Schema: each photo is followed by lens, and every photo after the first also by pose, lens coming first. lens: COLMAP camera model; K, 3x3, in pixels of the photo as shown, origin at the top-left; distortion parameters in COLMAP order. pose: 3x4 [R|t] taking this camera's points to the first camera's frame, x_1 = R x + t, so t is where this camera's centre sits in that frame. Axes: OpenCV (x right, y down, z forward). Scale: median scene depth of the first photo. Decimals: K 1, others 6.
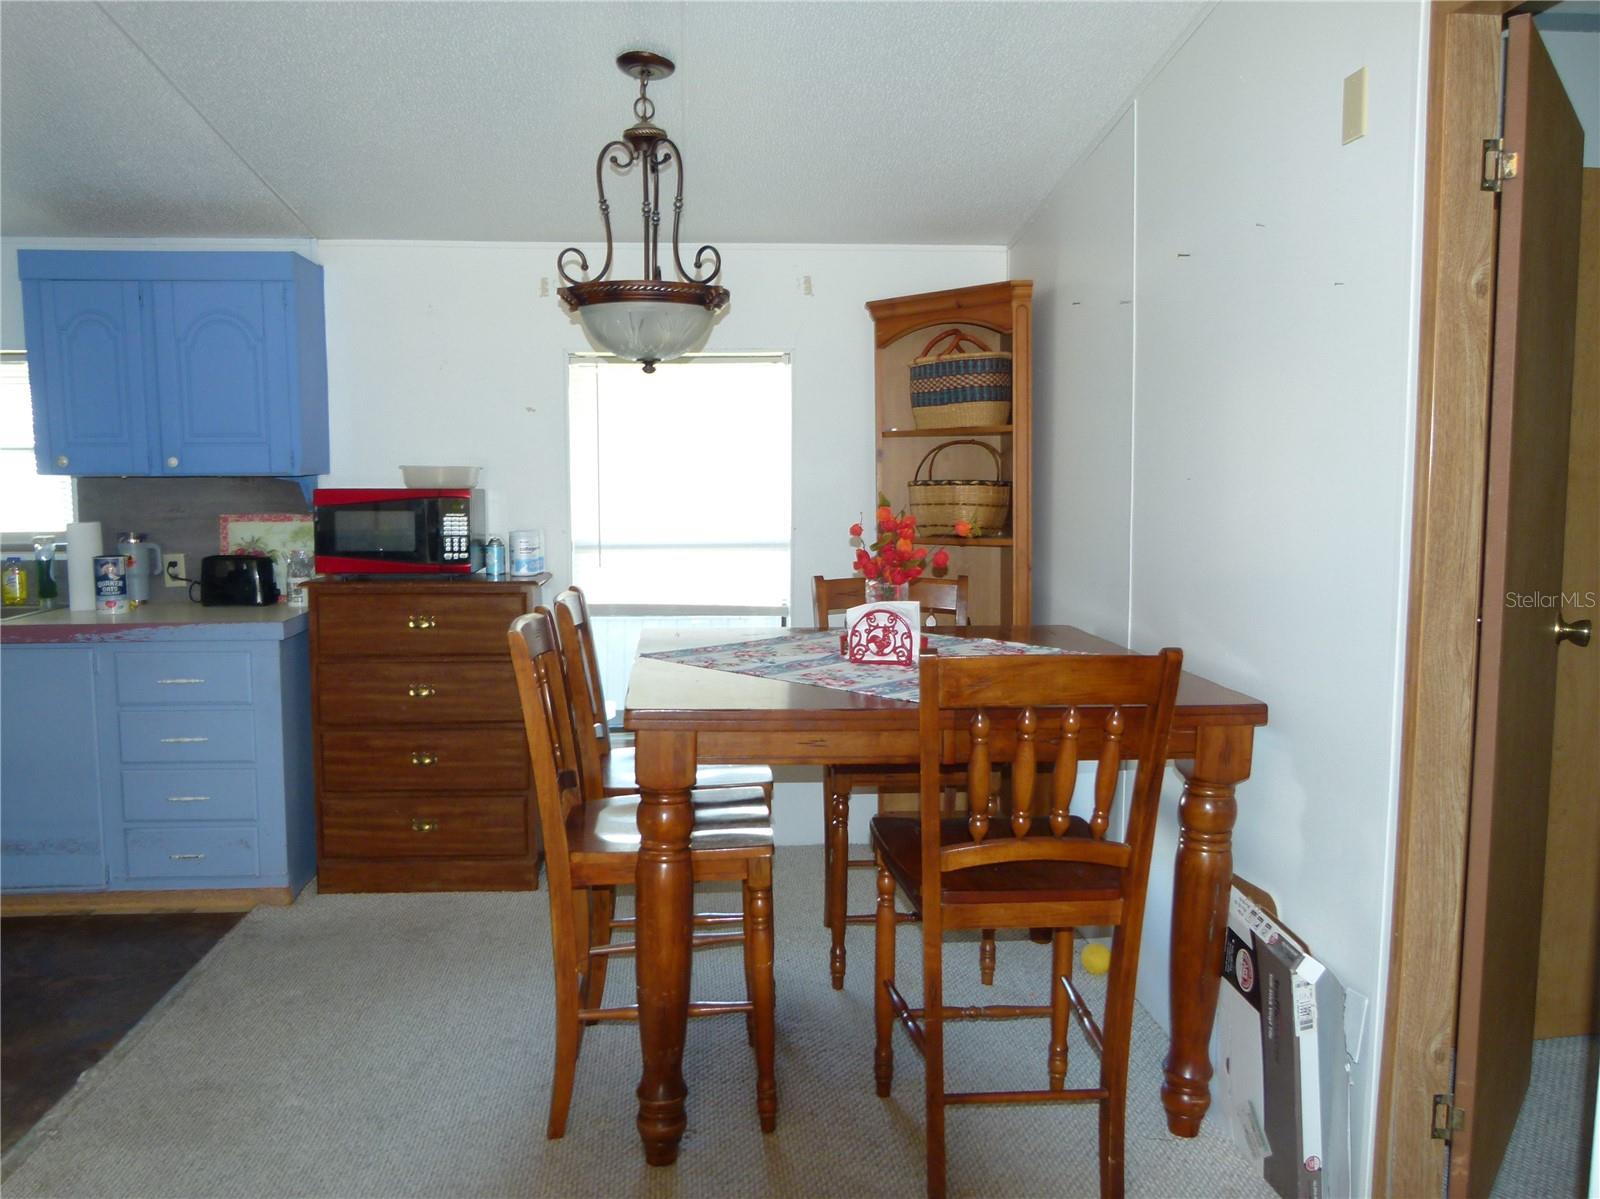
lens RADIAL K [[1200.1, 0, 805.9], [0, 1200.1, 600.8], [0, 0, 1]] dist [-0.047109, 0.042322]
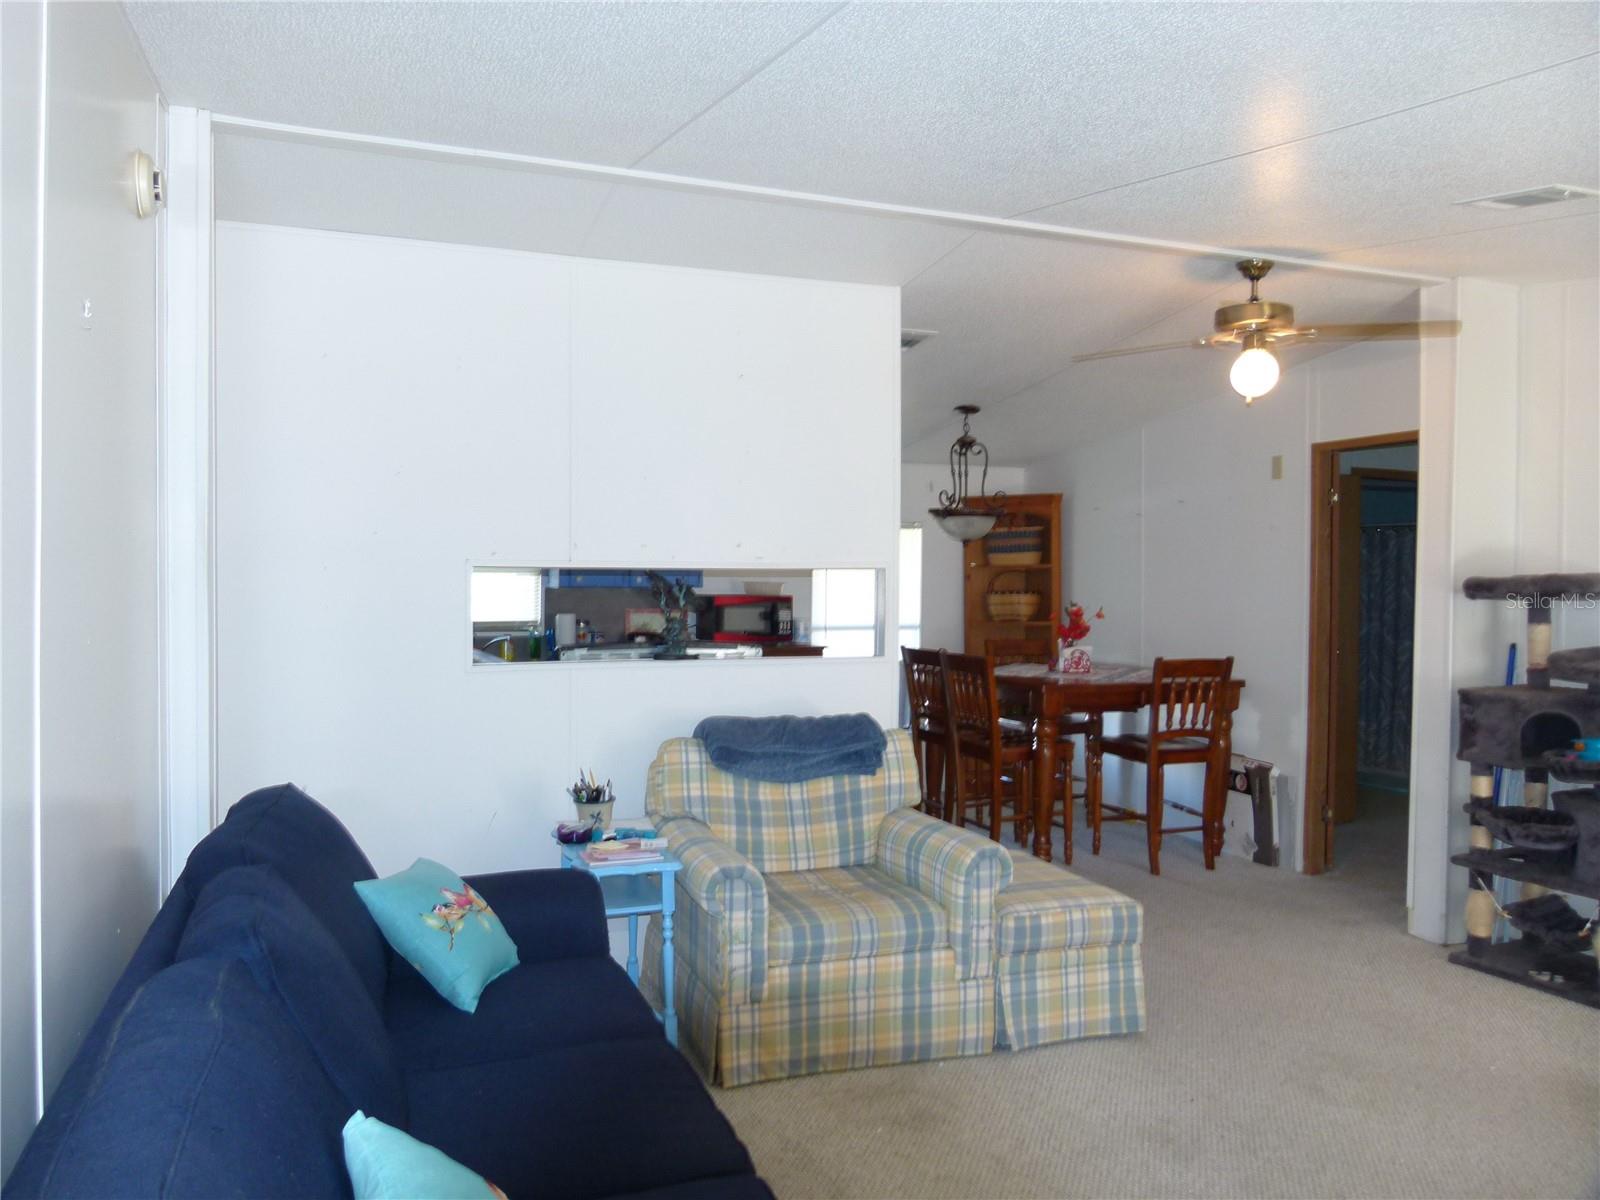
lens RADIAL K [[1200.1, 0, 771.4], [0, 1200.1, 601.1], [0, 0, 1]] dist [-0.047109, 0.042322]
pose [[0.957751, 0.001834, 0.287593, -0.823079], [0.021291, 0.996784, -0.077259, 0.055724], [-0.286809, 0.080118, 0.954632, -0.740043]]
